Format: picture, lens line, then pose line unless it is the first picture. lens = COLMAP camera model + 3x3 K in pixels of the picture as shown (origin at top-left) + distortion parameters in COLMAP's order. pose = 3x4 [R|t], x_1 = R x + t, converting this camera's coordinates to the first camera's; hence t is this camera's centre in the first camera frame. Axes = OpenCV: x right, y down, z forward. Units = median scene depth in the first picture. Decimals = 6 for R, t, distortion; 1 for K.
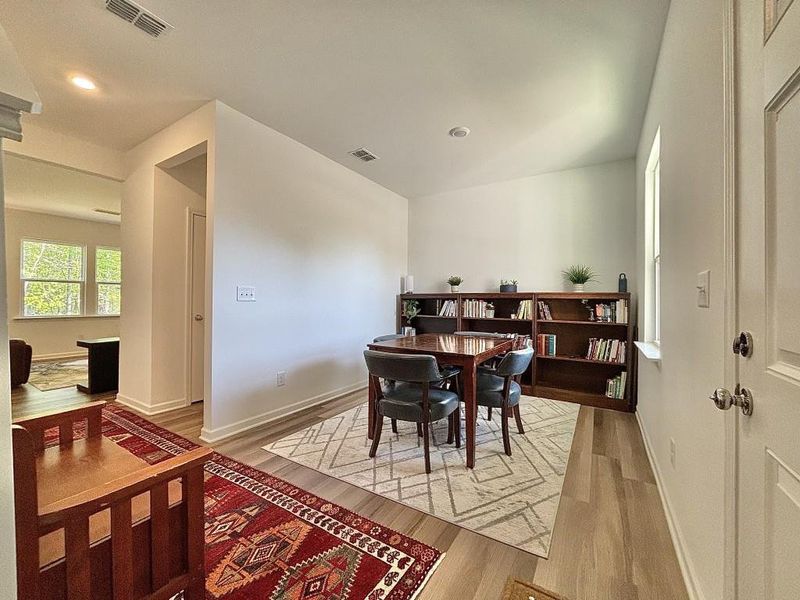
lens RADIAL K [[323.8, 0, 398.2], [0, 323.8, 300.7], [0, 0, 1]] dist [-0.002358, 0.001682]
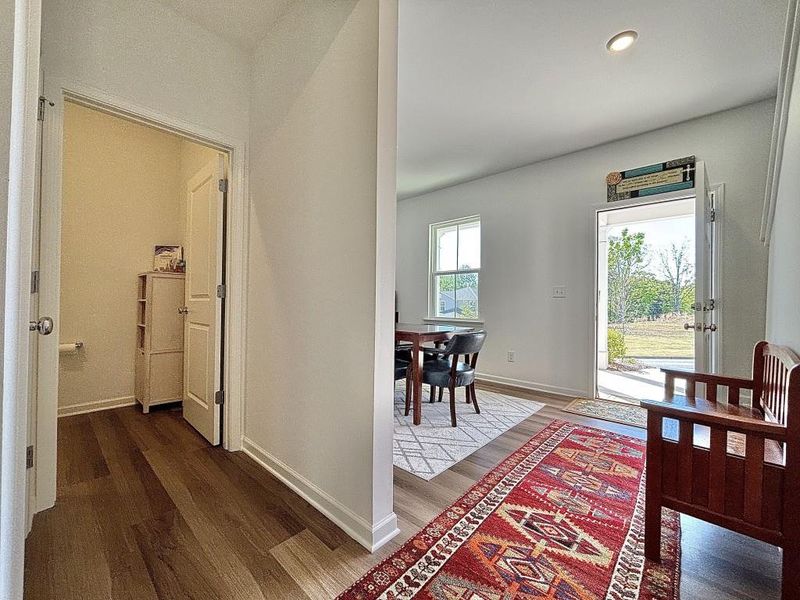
lens RADIAL K [[323.8, 0, 401.6], [0, 323.8, 300.1], [0, 0, 1]] dist [-0.002358, 0.001682]
pose [[0.182754, 0.010013, 0.983108, -1.309512], [-0.011903, 0.999897, -0.007971, 0.049499], [-0.983087, -0.010245, 0.182855, 1.033827]]
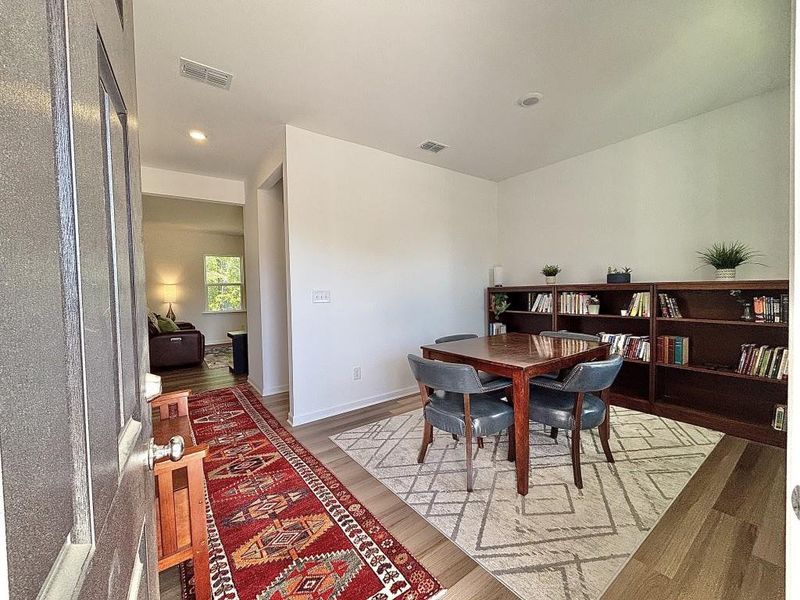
lens RADIAL K [[323.8, 0, 398.7], [0, 323.8, 300.5], [0, 0, 1]] dist [-0.002358, 0.001682]
pose [[0.928543, -0.017078, -0.370832, 0.243369], [0.030311, 0.999094, 0.029887, -0.041183], [0.369986, -0.038991, 0.928219, 0.090194]]
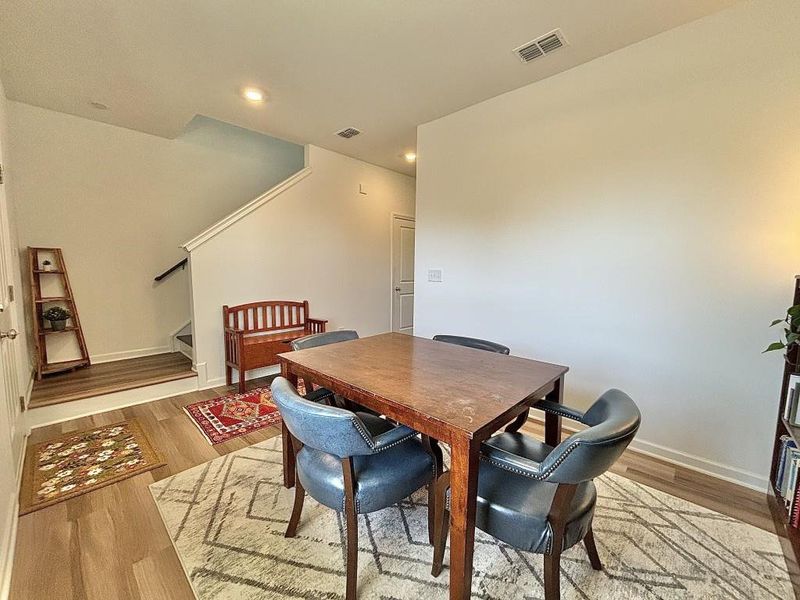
lens RADIAL K [[323.8, 0, 395.9], [0, 323.8, 298.9], [0, 0, 1]] dist [-0.002358, 0.001682]
pose [[-0.198457, 0.074670, -0.977261, 0.941645], [-0.013385, 0.996794, 0.078881, -0.035841], [0.980018, 0.028735, -0.196821, 1.410070]]
